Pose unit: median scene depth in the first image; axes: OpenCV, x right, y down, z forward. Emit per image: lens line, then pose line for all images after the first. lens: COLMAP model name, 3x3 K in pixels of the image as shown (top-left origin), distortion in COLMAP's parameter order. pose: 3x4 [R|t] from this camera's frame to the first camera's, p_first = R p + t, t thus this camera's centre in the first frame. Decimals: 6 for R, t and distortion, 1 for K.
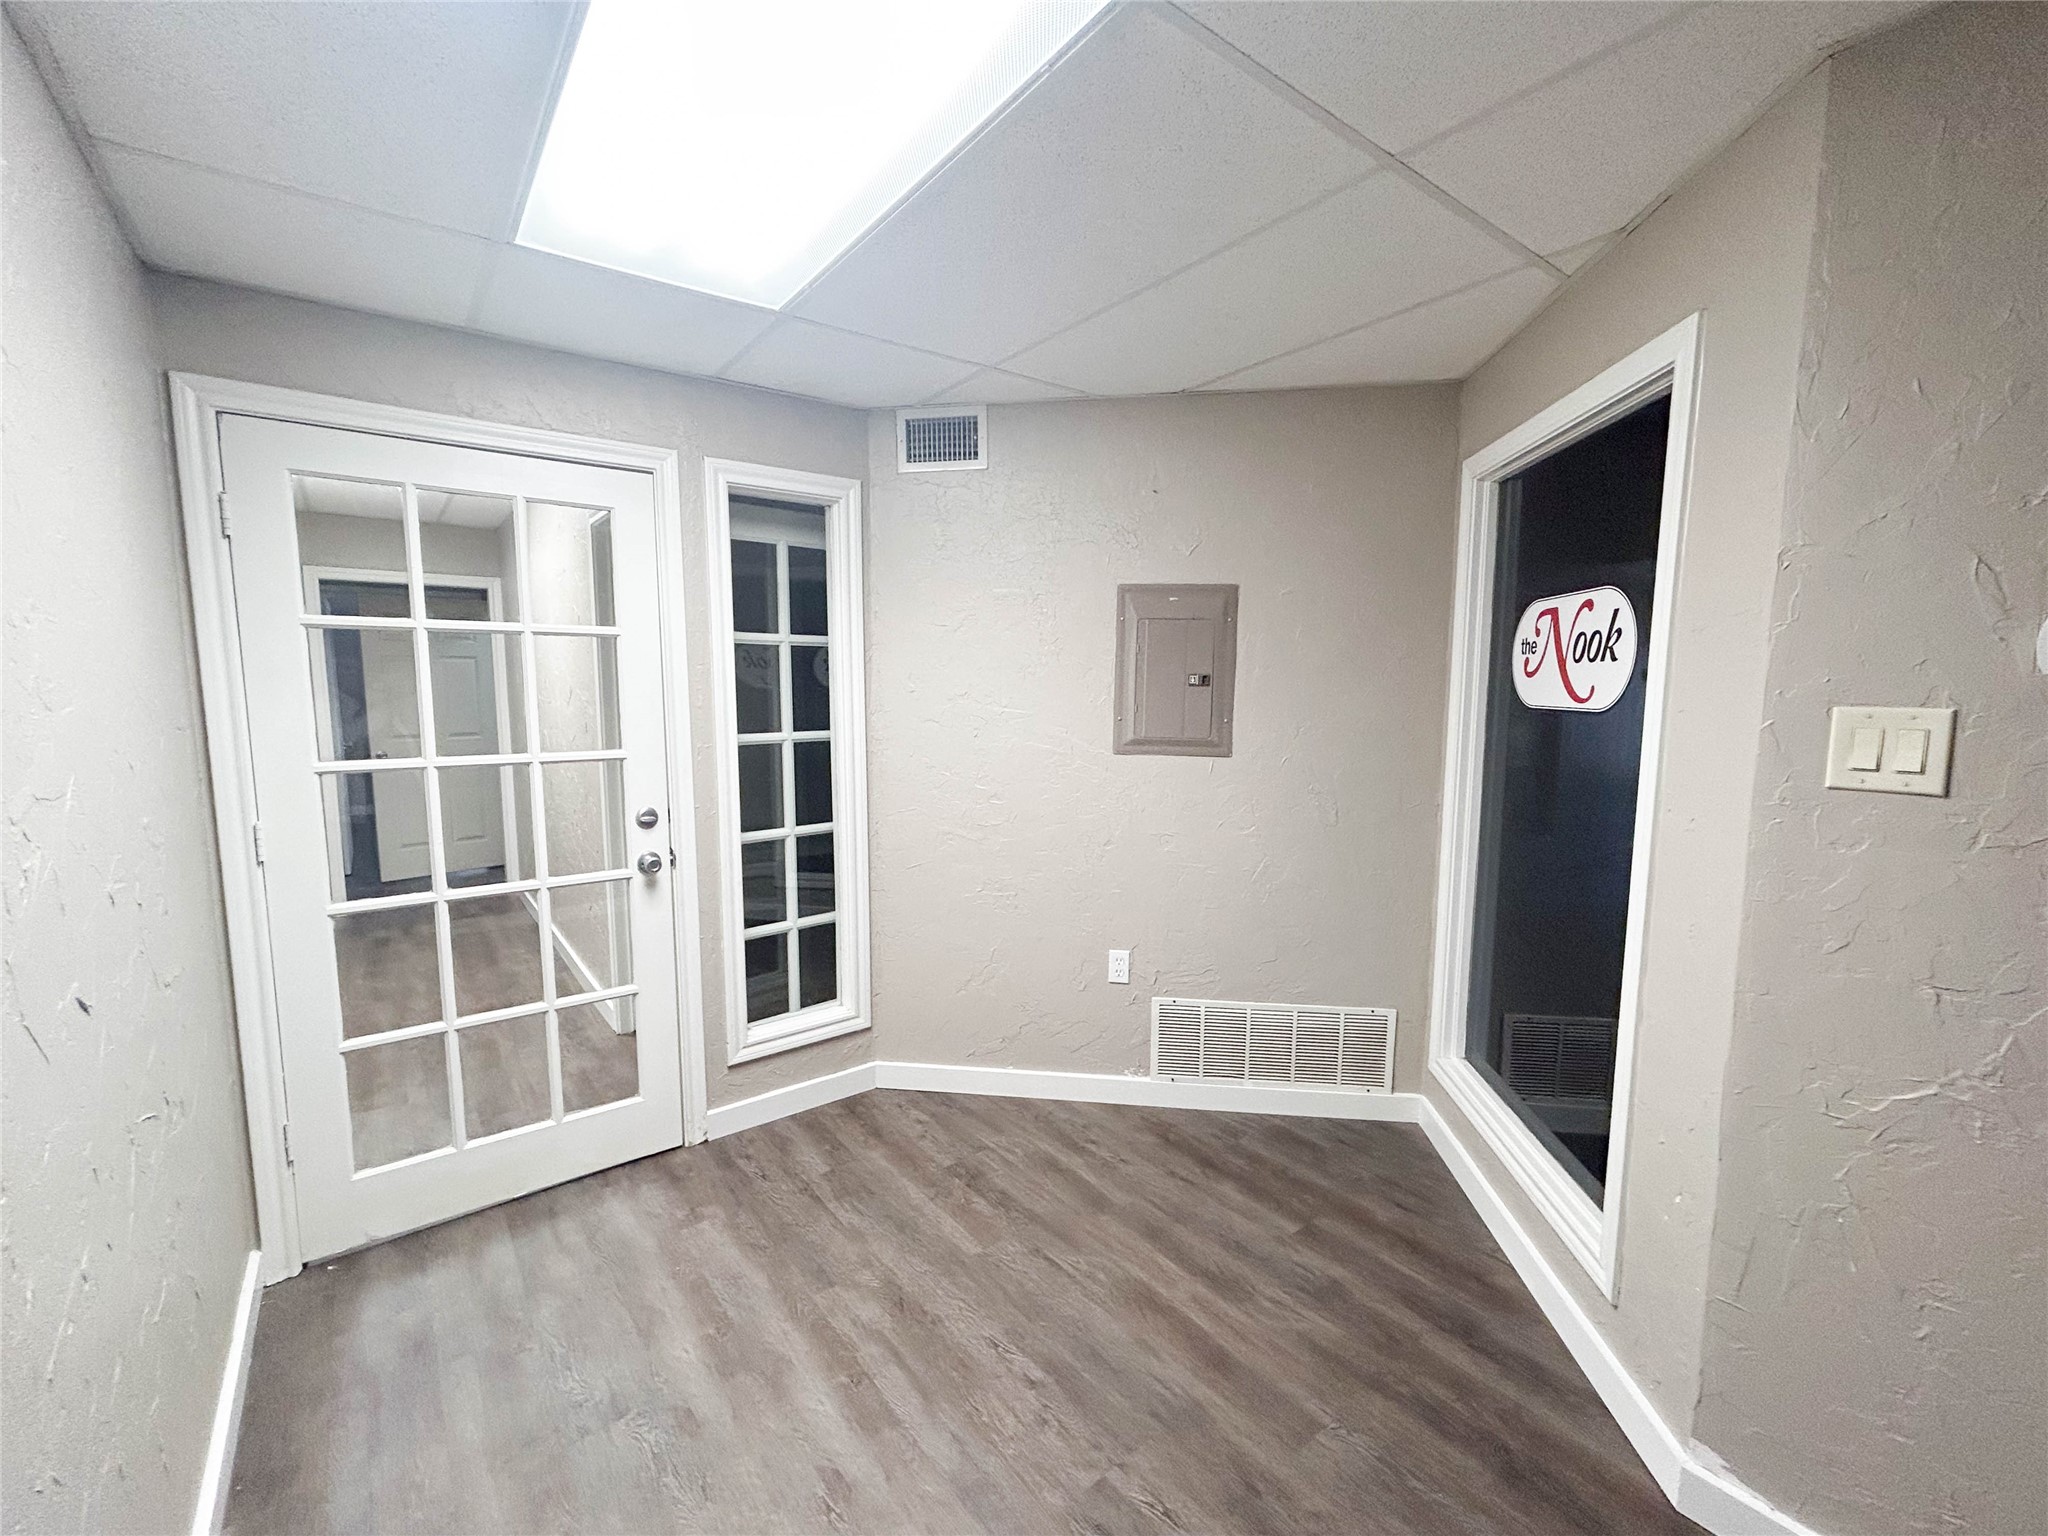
lens RADIAL K [[841.2, 0, 1023.3], [0, 841.2, 776.7], [0, 0, 1]] dist [0.012681, 0.000121]
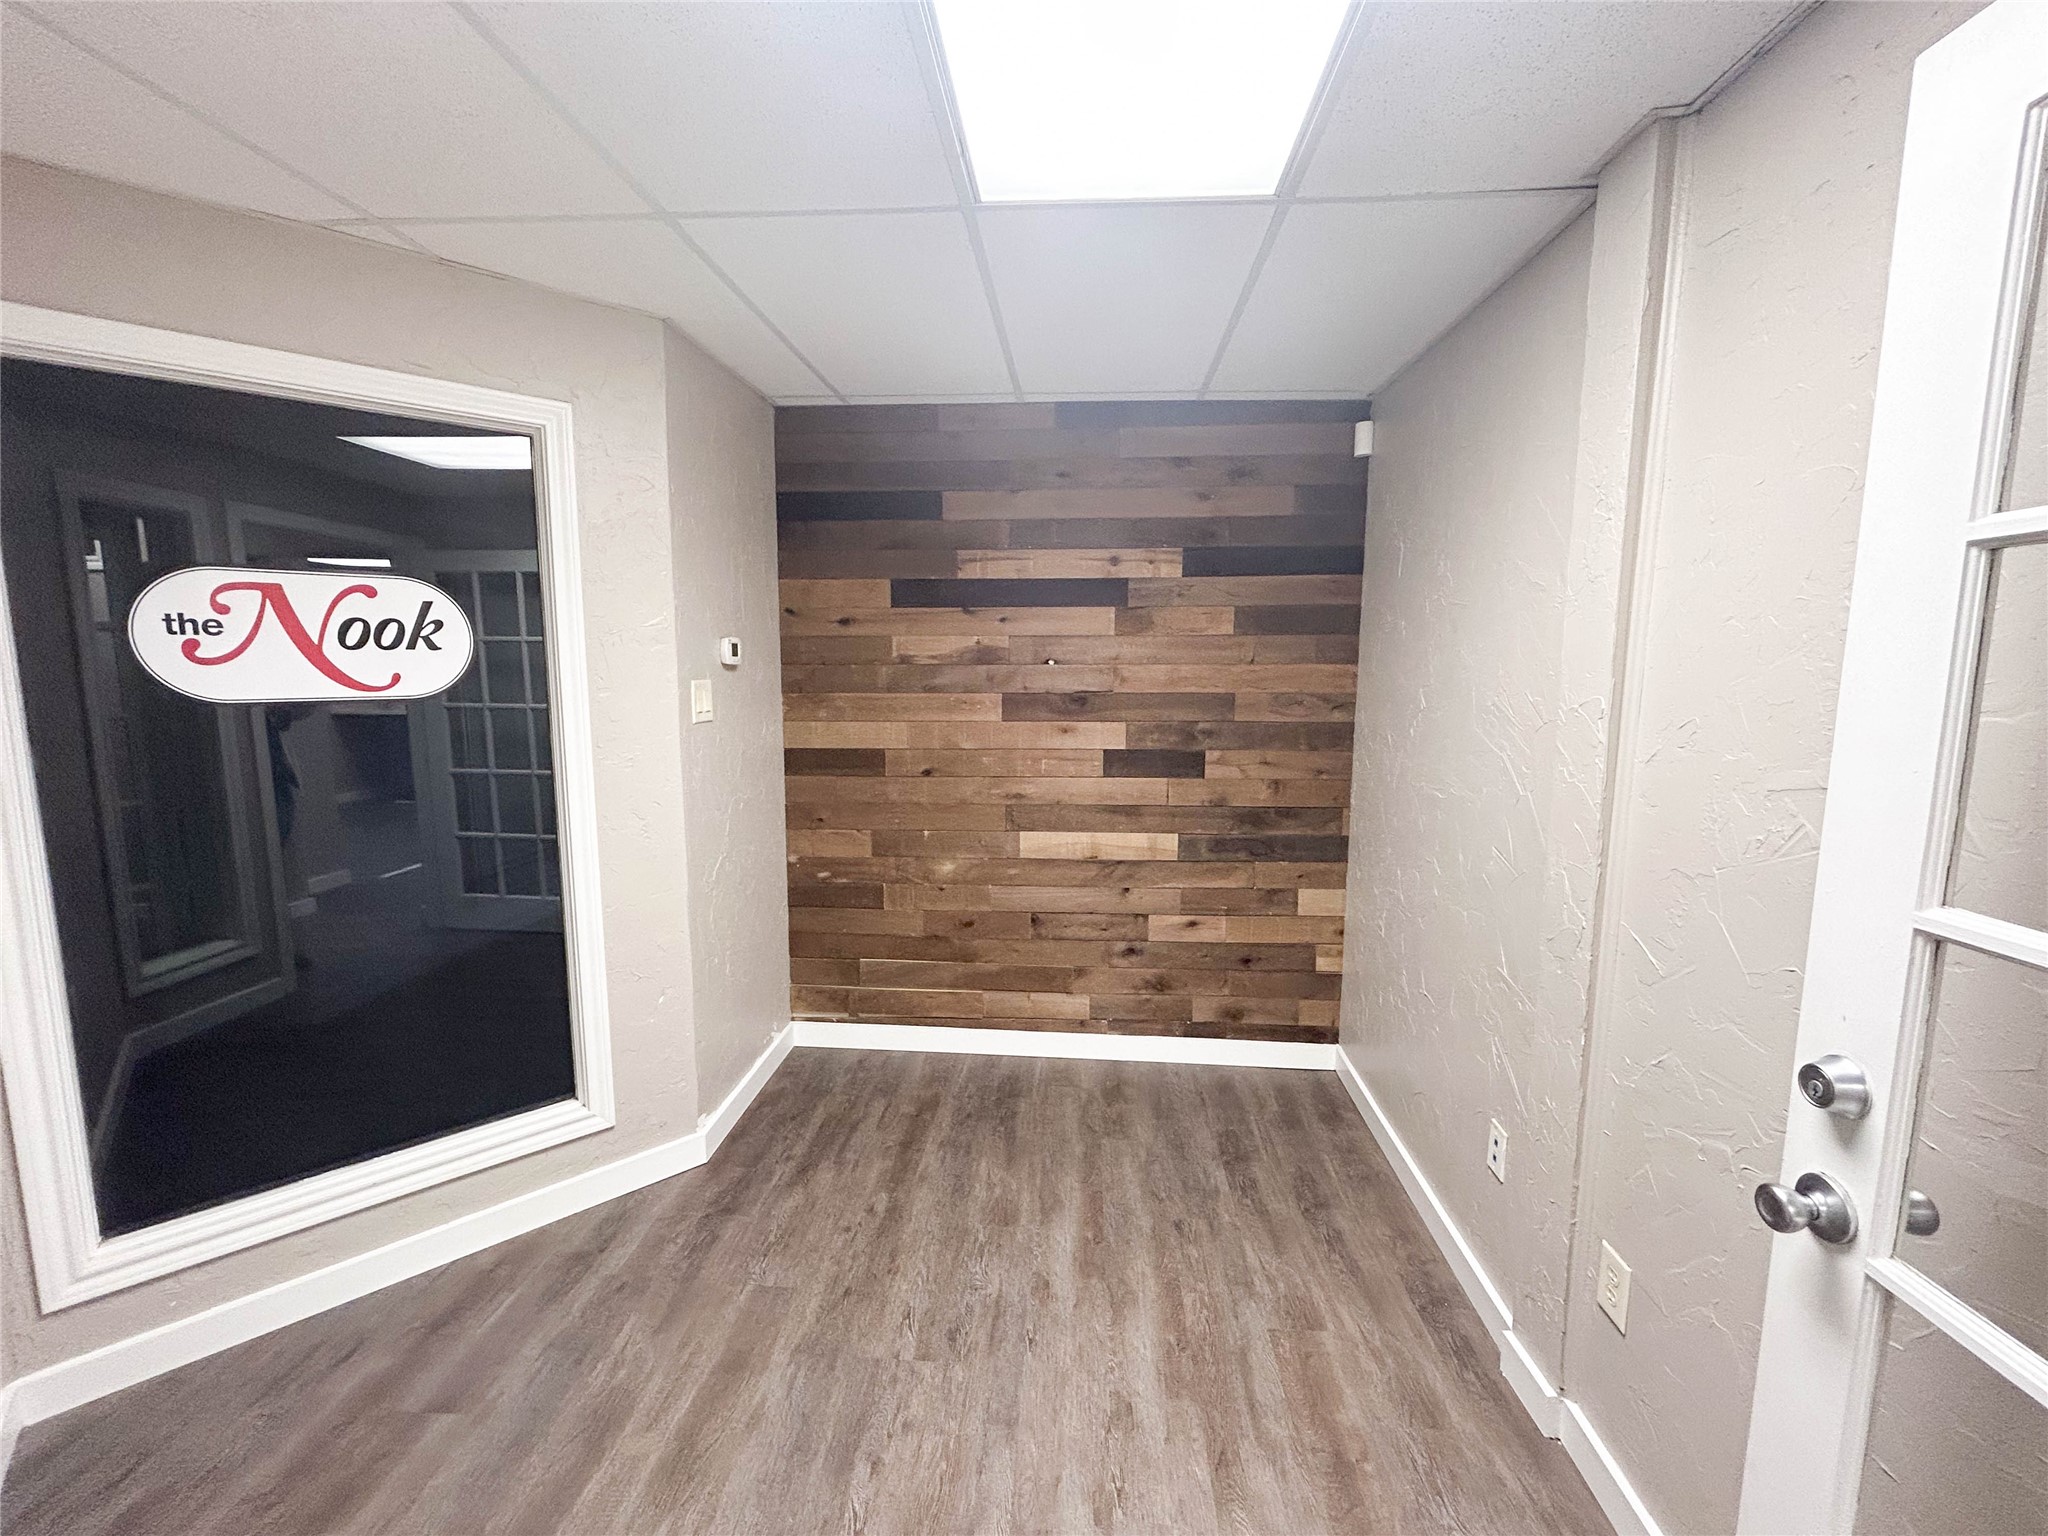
lens RADIAL K [[841.2, 0, 1023.3], [0, 841.2, 776.7], [0, 0, 1]] dist [0.012681, 0.000121]
pose [[-0.738308, -0.088297, 0.668659, -0.629450], [0.075949, 0.974204, 0.212504, -0.159822], [-0.670174, 0.207677, -0.712557, 1.370340]]
